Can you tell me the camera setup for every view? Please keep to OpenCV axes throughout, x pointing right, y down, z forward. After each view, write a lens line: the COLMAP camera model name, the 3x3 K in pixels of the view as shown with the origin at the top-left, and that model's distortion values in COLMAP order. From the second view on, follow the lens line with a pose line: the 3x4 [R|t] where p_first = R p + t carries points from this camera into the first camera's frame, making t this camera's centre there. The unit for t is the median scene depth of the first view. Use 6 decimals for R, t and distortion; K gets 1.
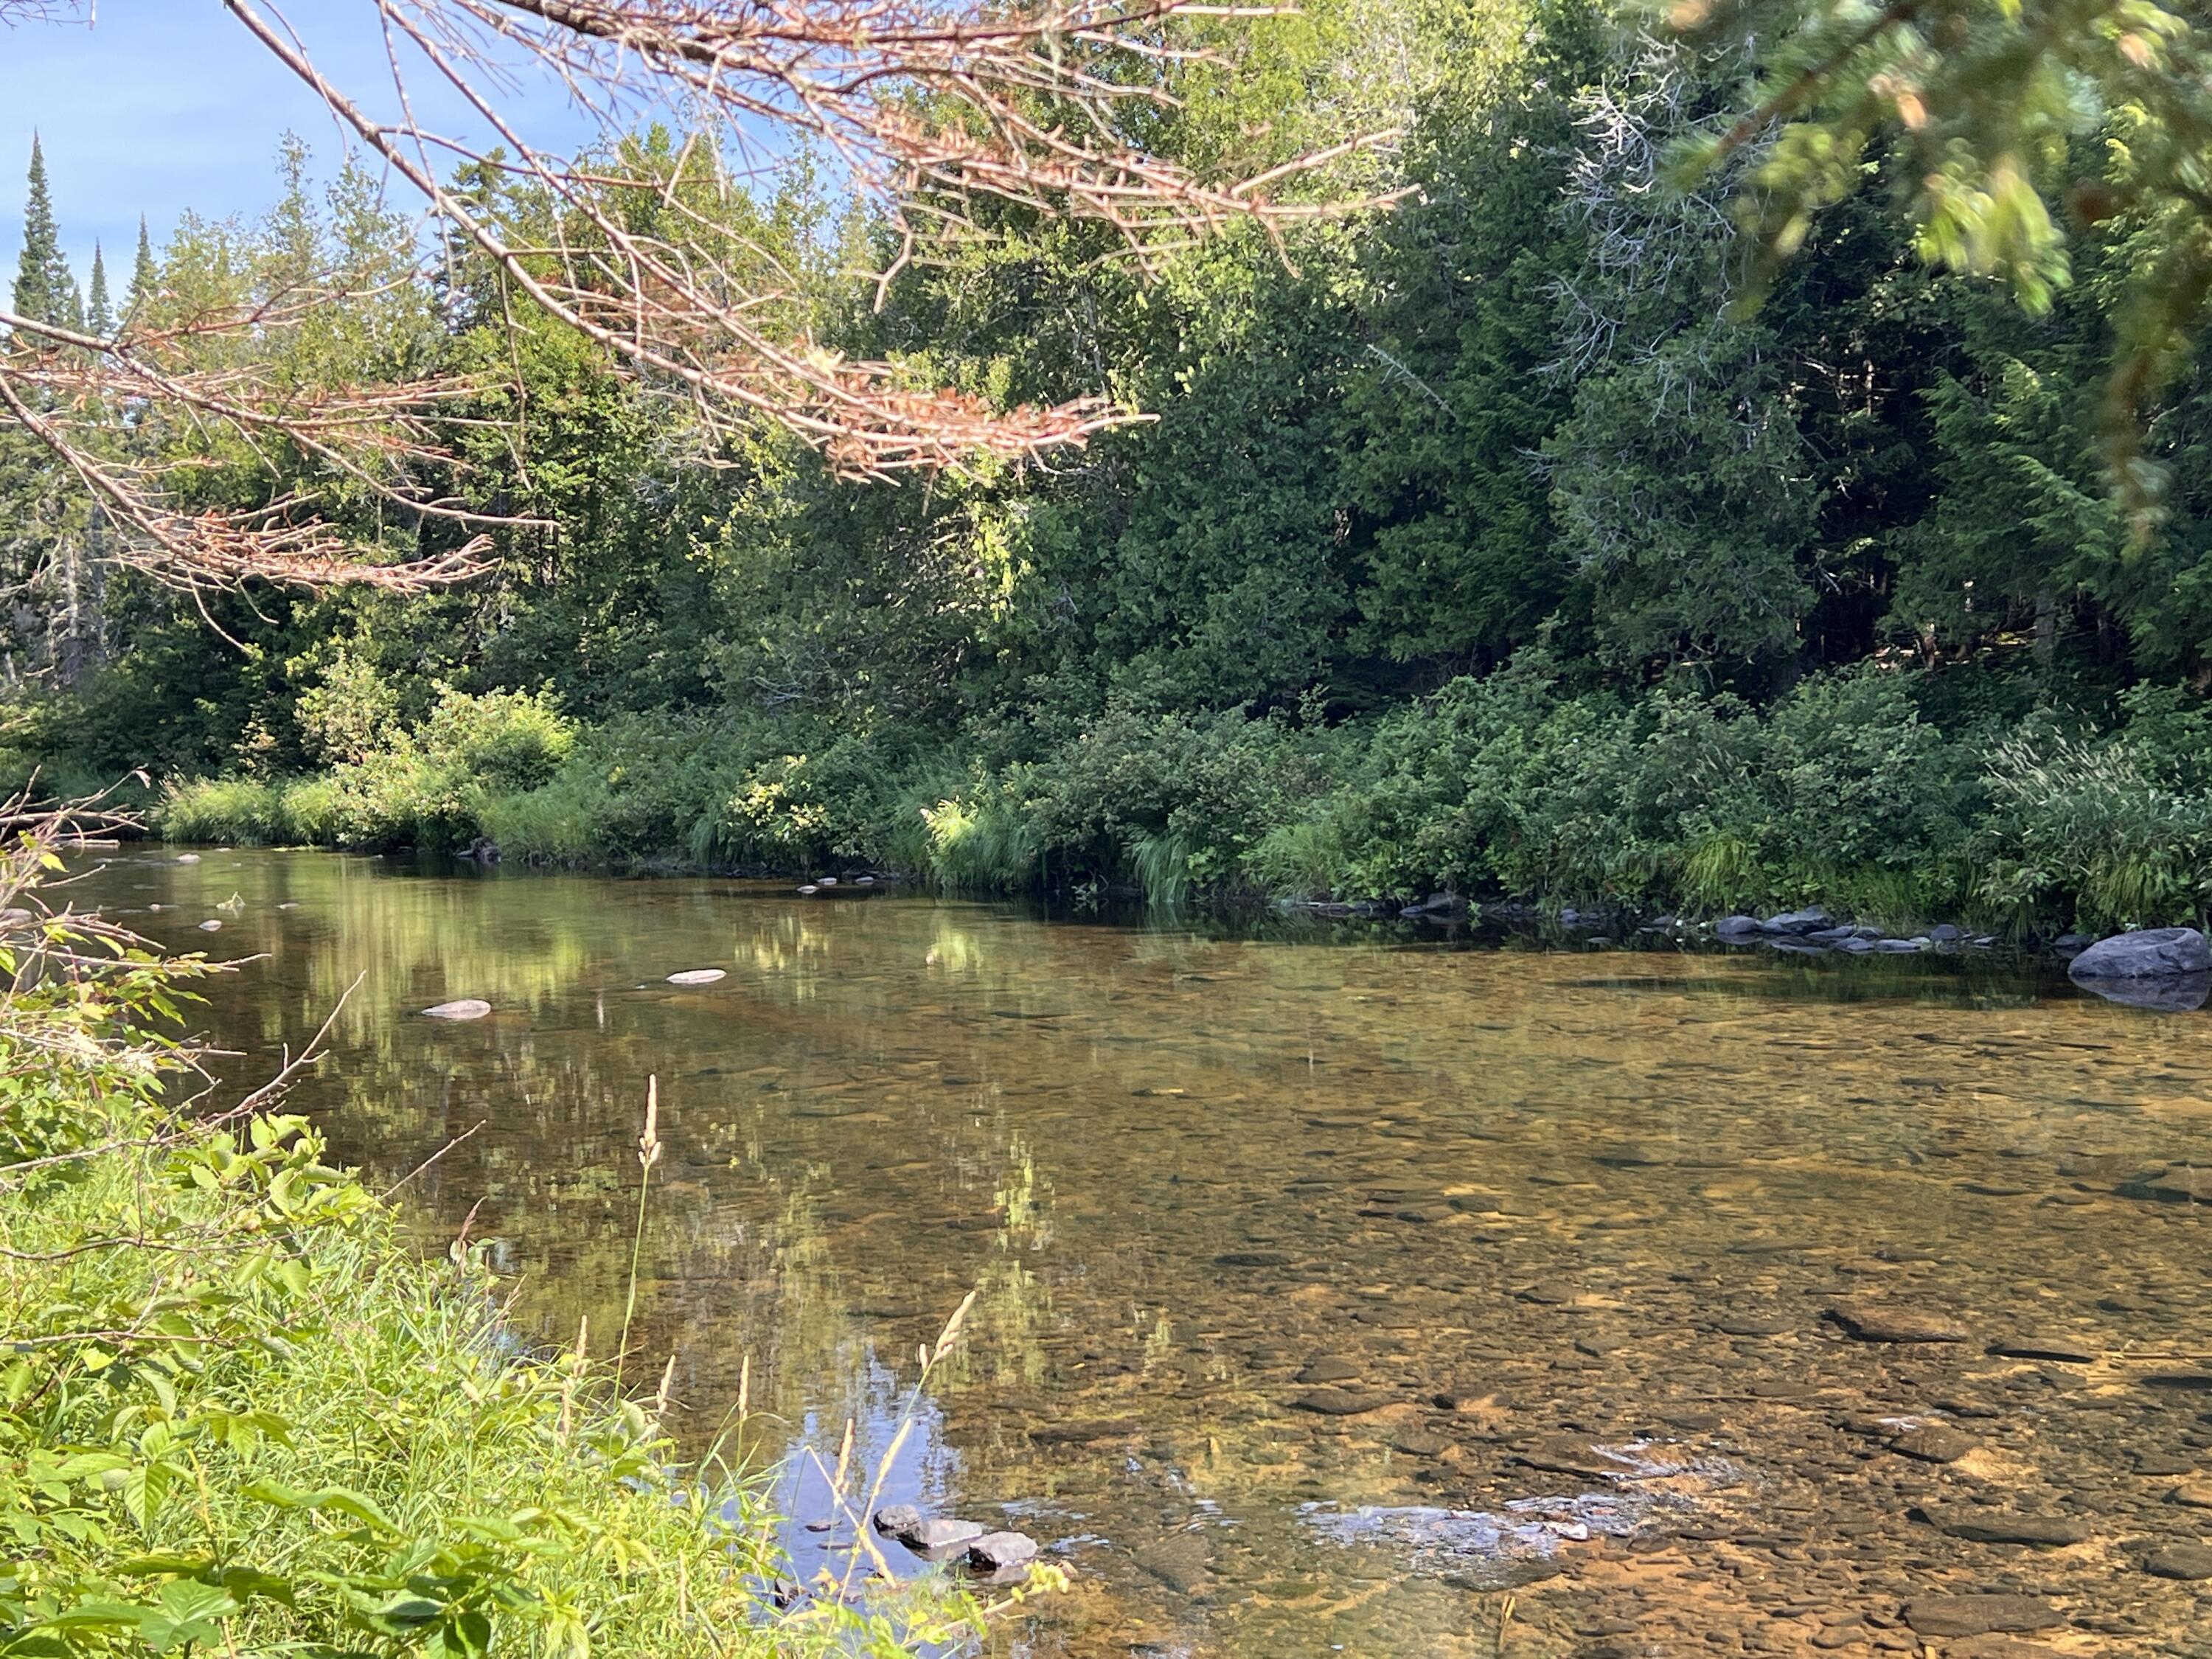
lens RADIAL K [[3032.6, 0, 1106.0], [0, 3032.6, 829.5], [0, 0, 1]] dist [0.160806, -0.019698]
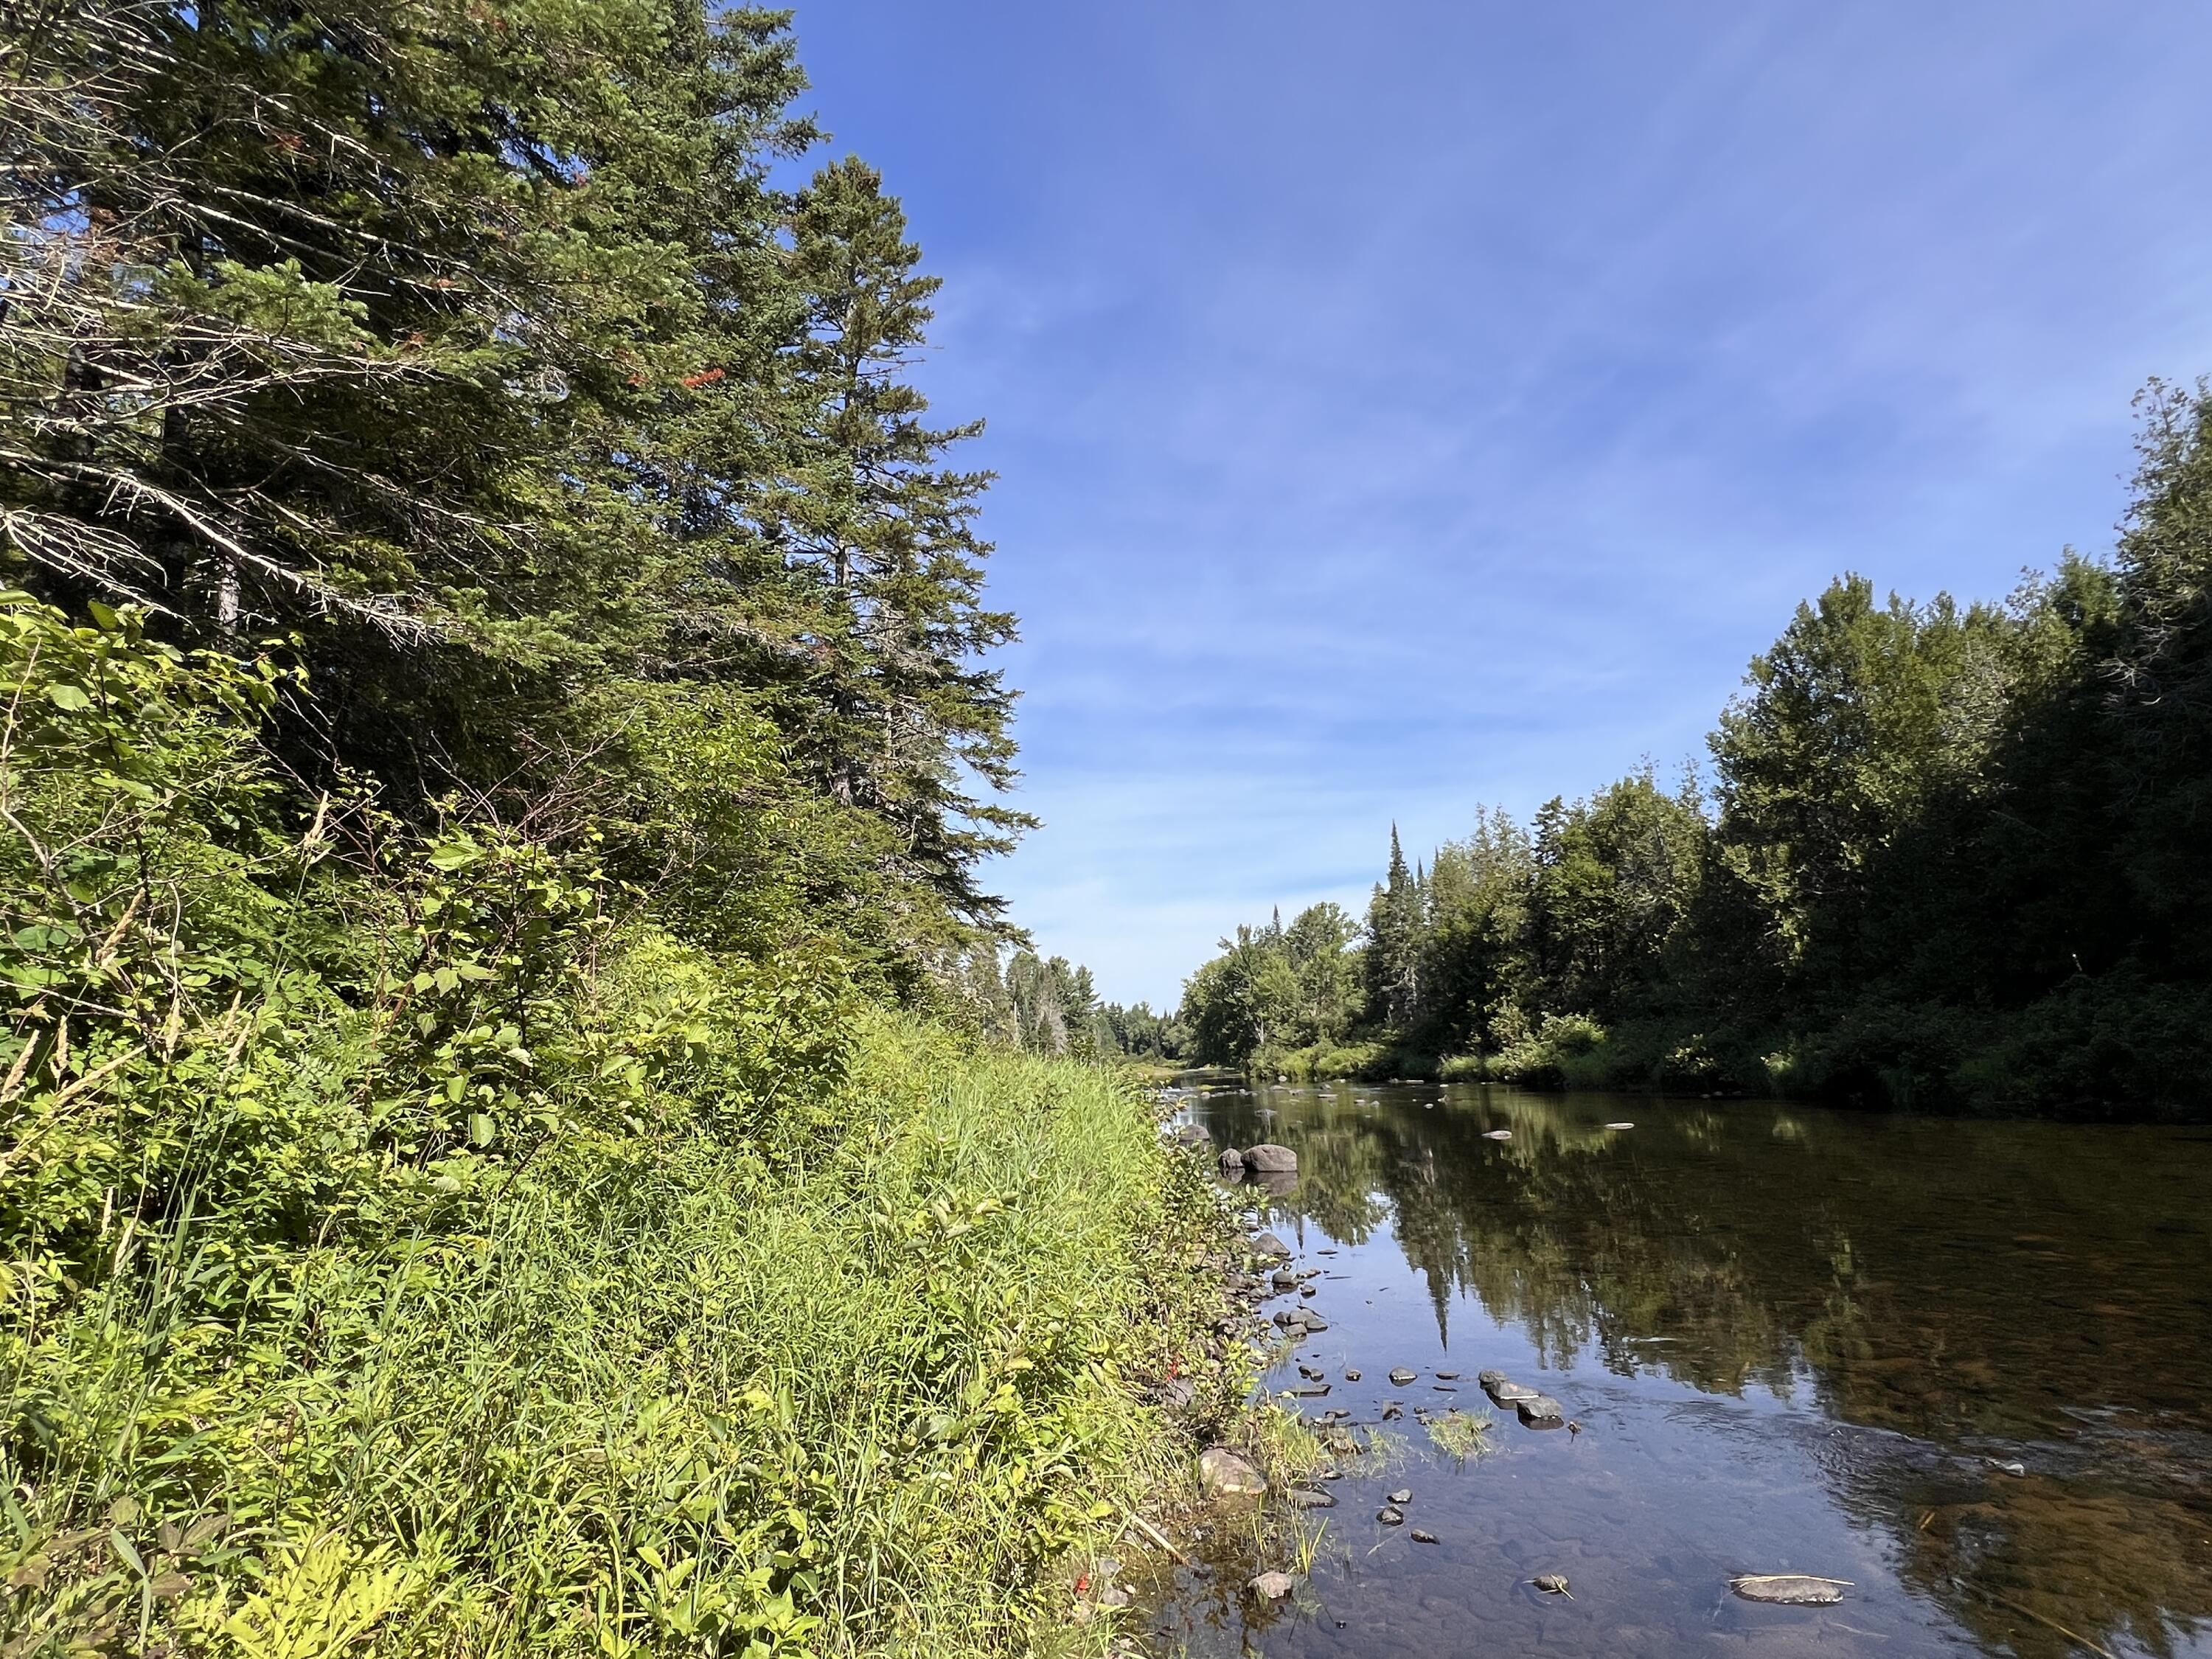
lens RADIAL K [[1141.3, 0, 1106.0], [0, 1141.3, 829.5], [0, 0, 1]] dist [-0.000575, -0.000235]
pose [[0.813788, -0.119798, -0.568680, 0.036670], [-0.011987, 0.974855, -0.222517, 0.020682], [0.581038, 0.187898, 0.791890, 0.092305]]
